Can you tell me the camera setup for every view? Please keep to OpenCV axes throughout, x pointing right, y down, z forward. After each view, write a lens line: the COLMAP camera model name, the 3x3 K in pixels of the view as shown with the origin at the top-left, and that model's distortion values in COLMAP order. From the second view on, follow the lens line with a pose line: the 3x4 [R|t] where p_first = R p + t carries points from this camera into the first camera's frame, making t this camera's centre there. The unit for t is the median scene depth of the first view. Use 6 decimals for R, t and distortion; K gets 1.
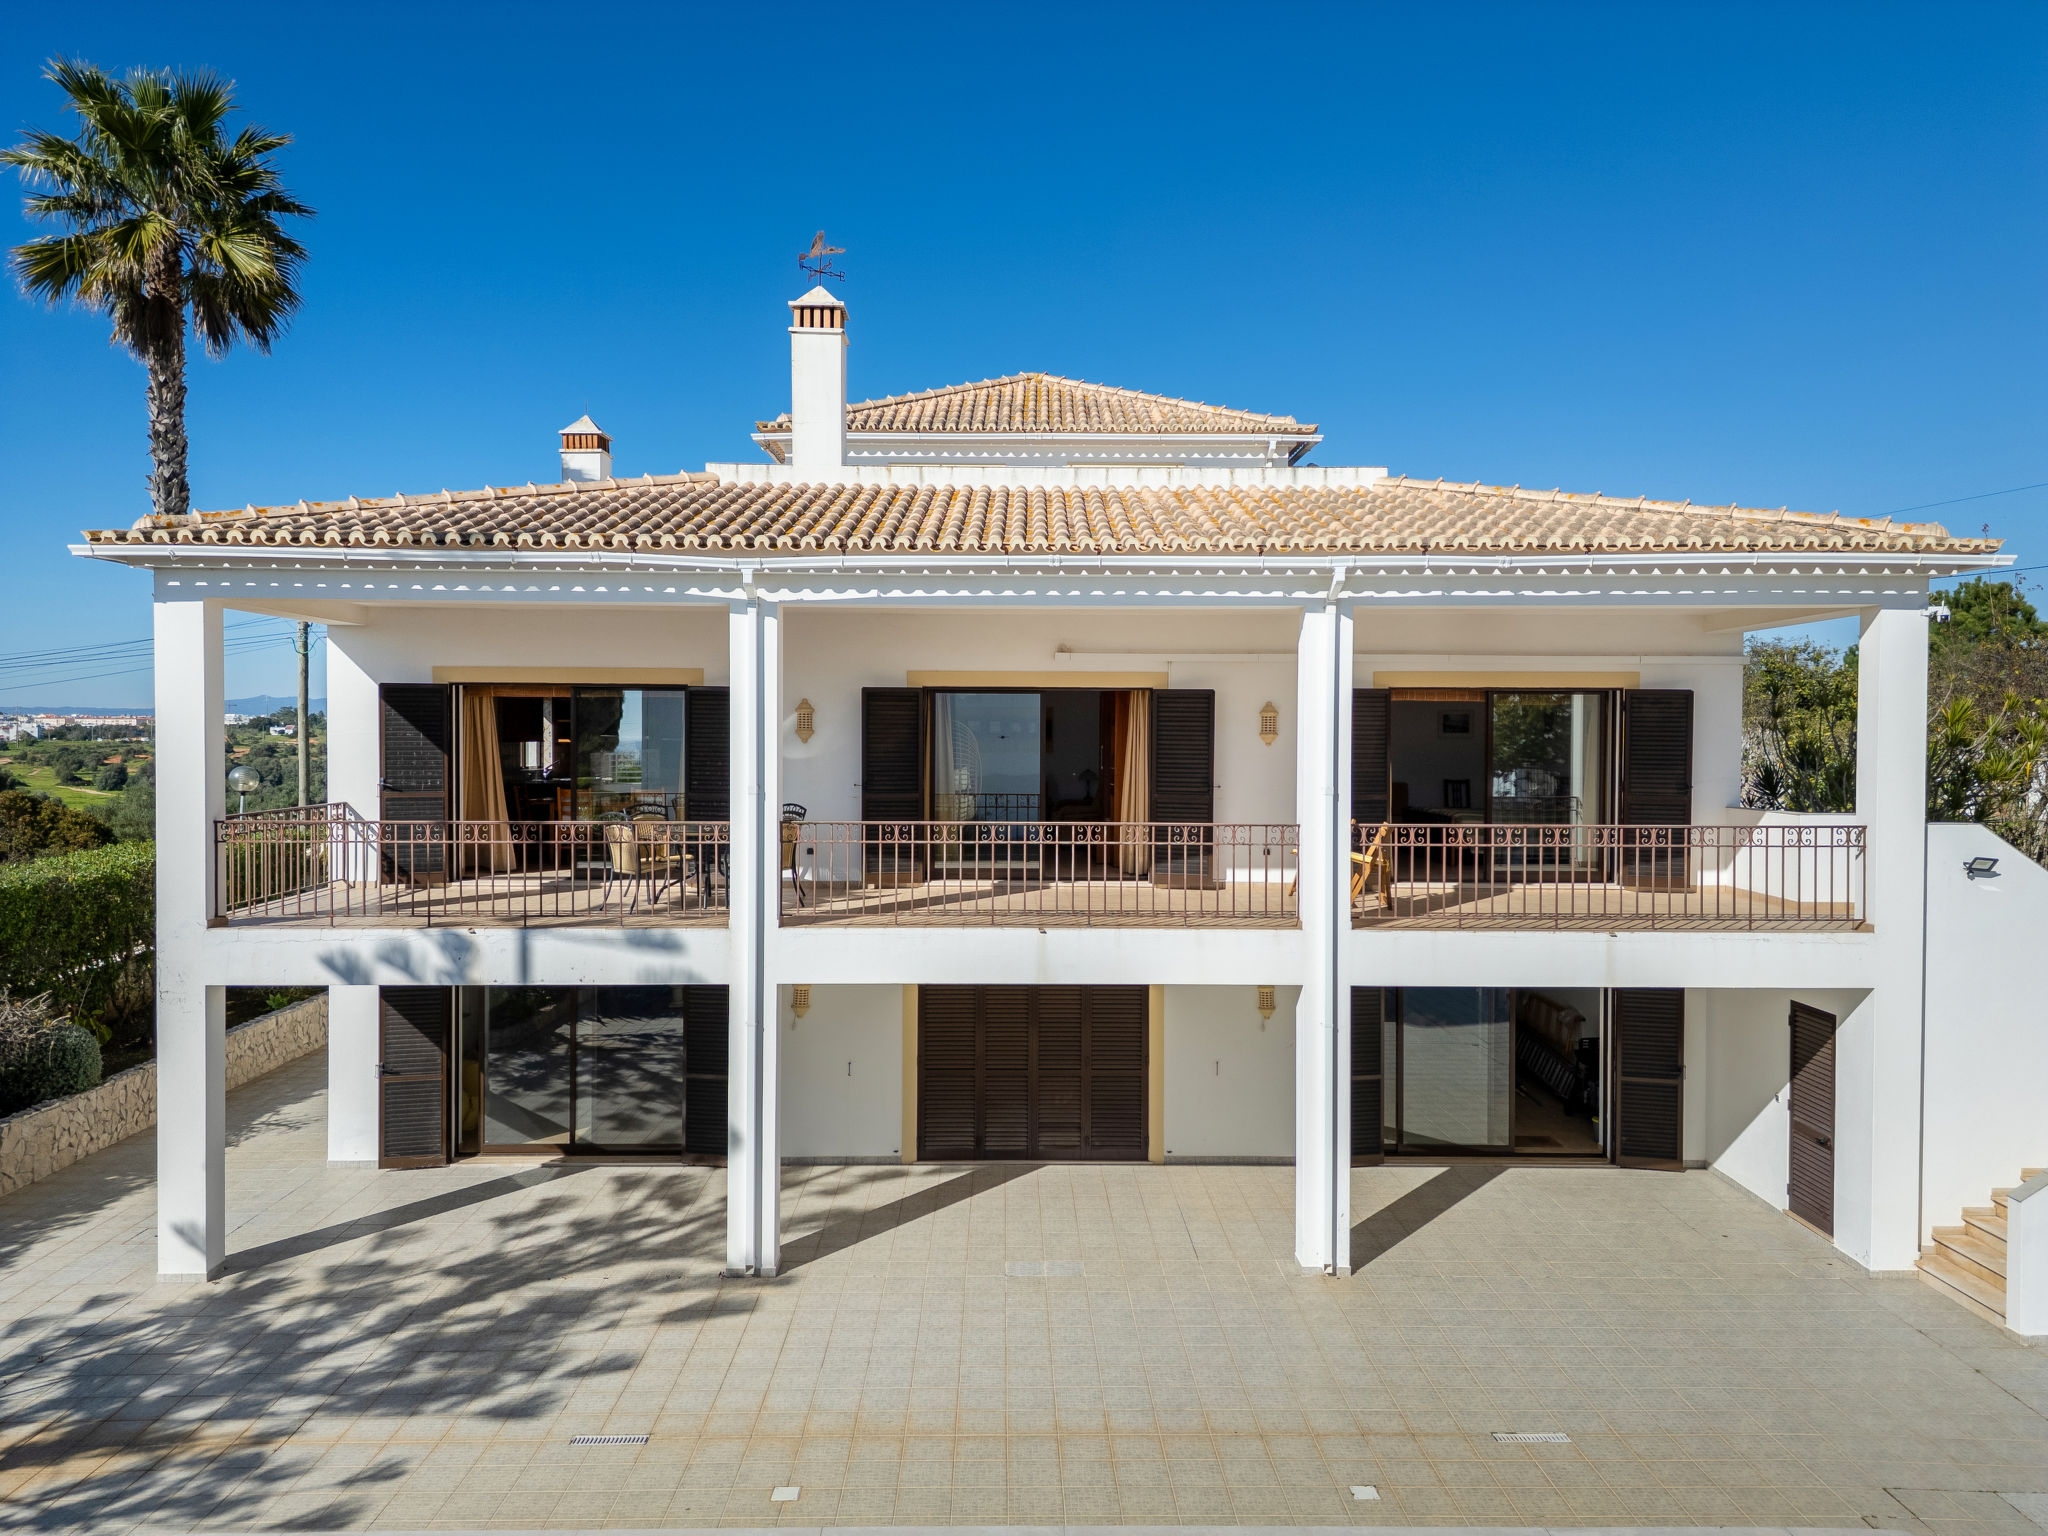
lens RADIAL K [[1443.8, 0, 1024.0], [0, 1443.8, 768.0], [0, 0, 1]] dist [0.083817, -0.093240]
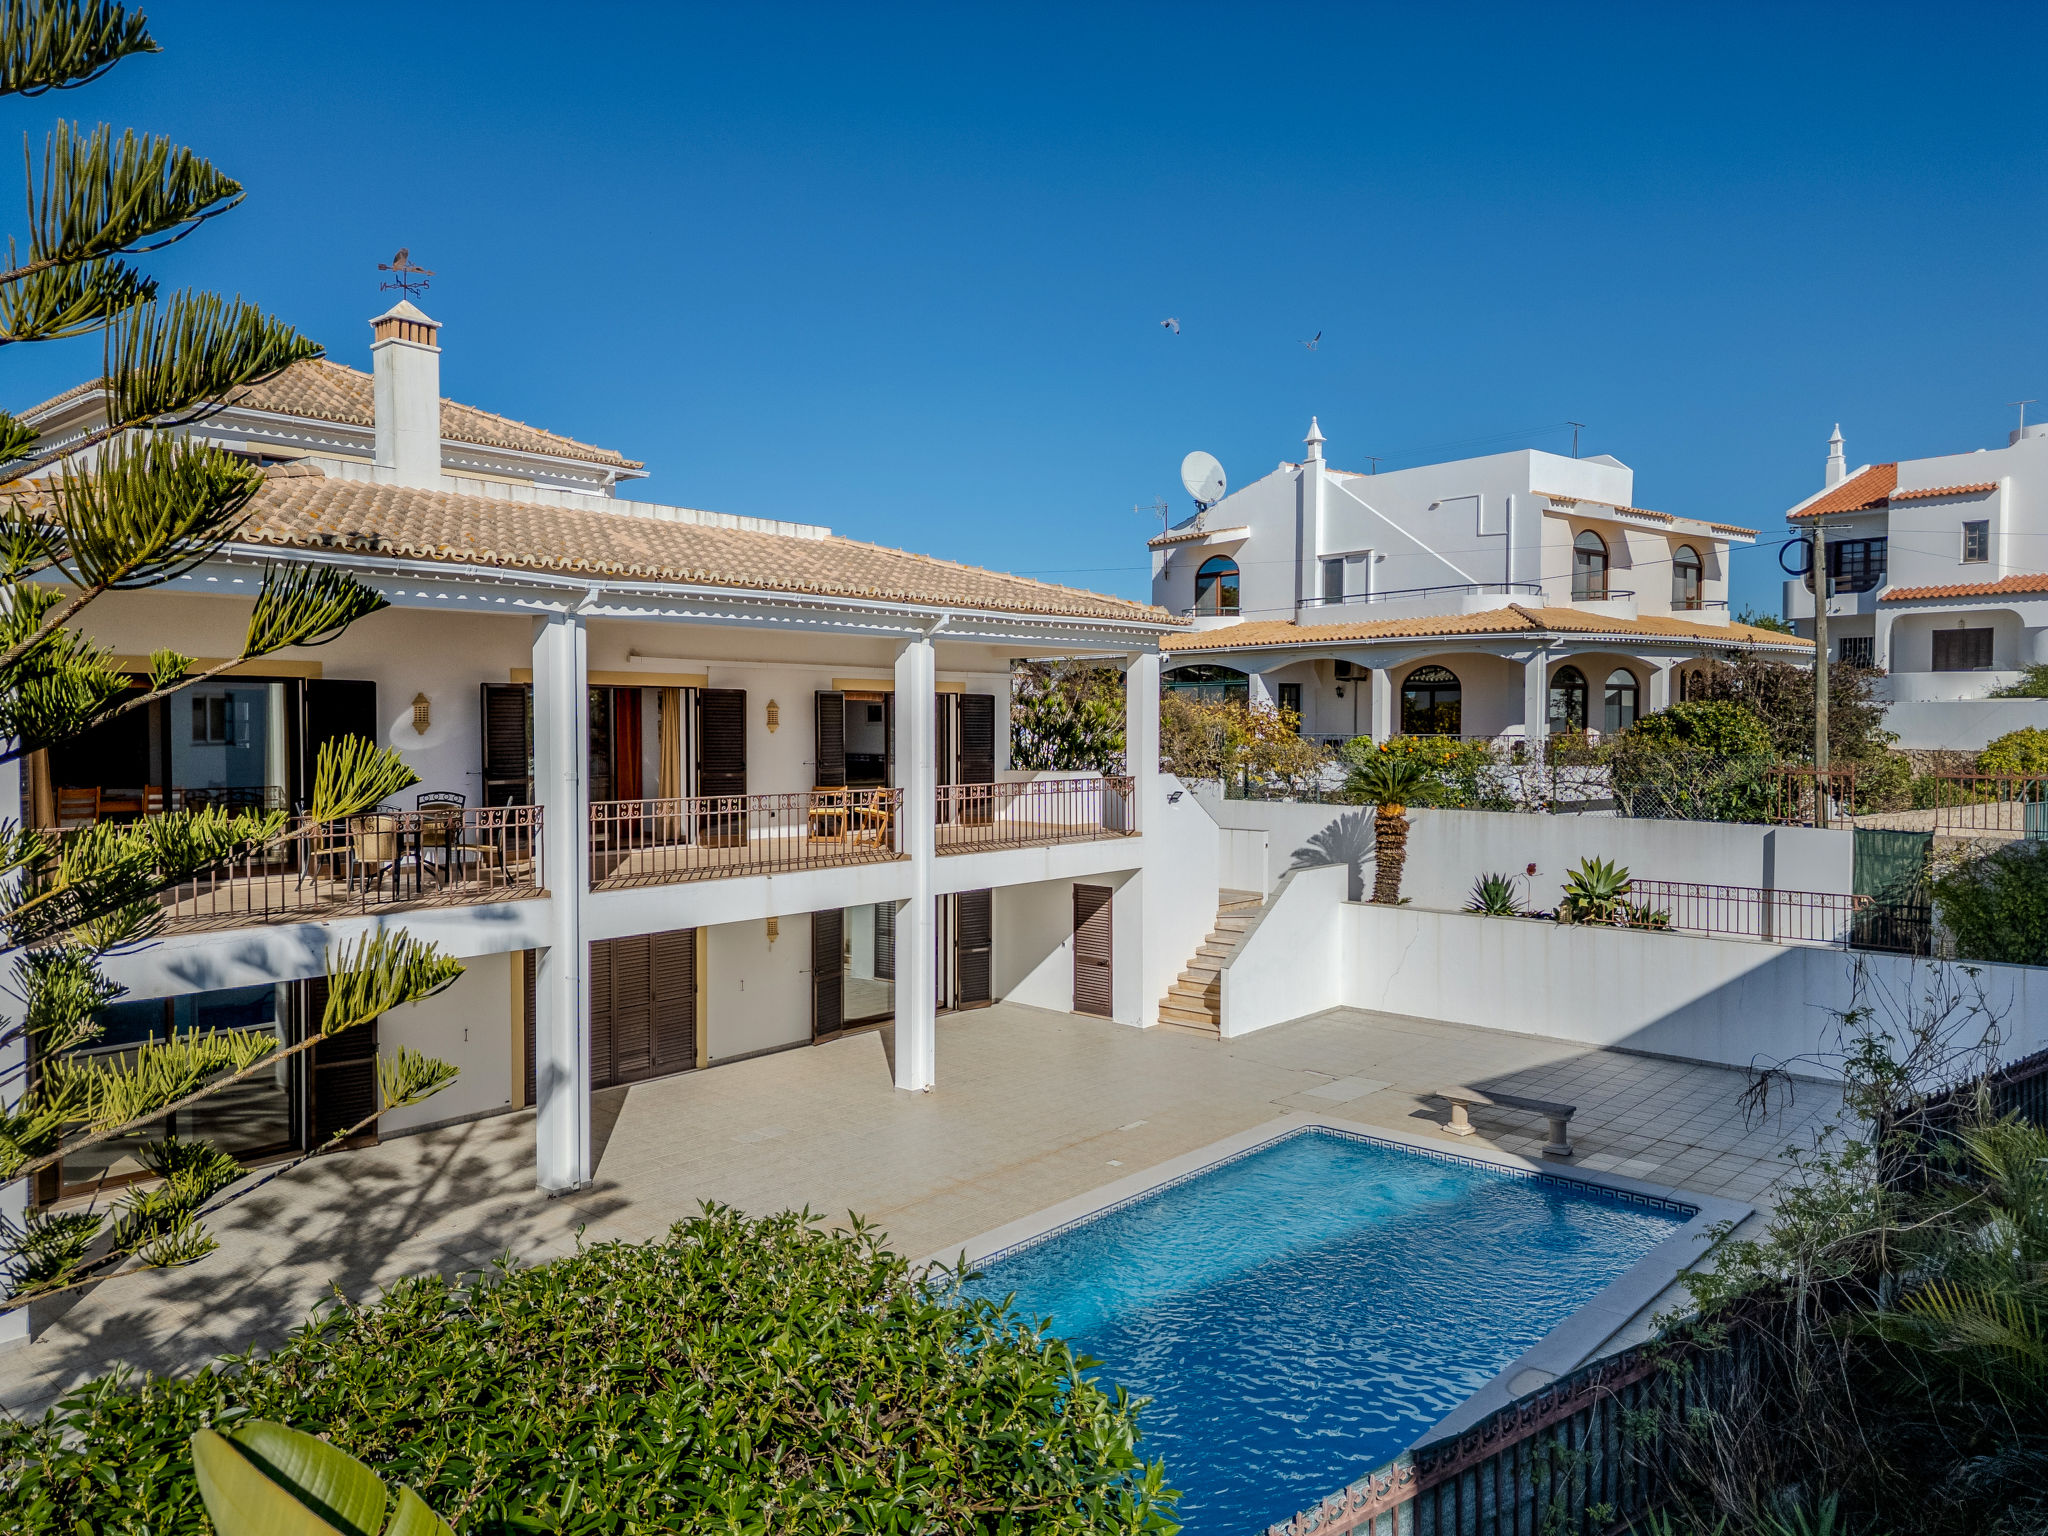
lens RADIAL K [[1426.0, 0, 1025.0], [0, 1426.0, 782.3], [0, 0, 1]] dist [0.081891, -0.086097]
pose [[0.670707, -0.035071, 0.740892, -0.644186], [0.019831, 0.999372, 0.029354, -0.005410], [-0.741457, -0.004996, 0.670982, -0.035307]]
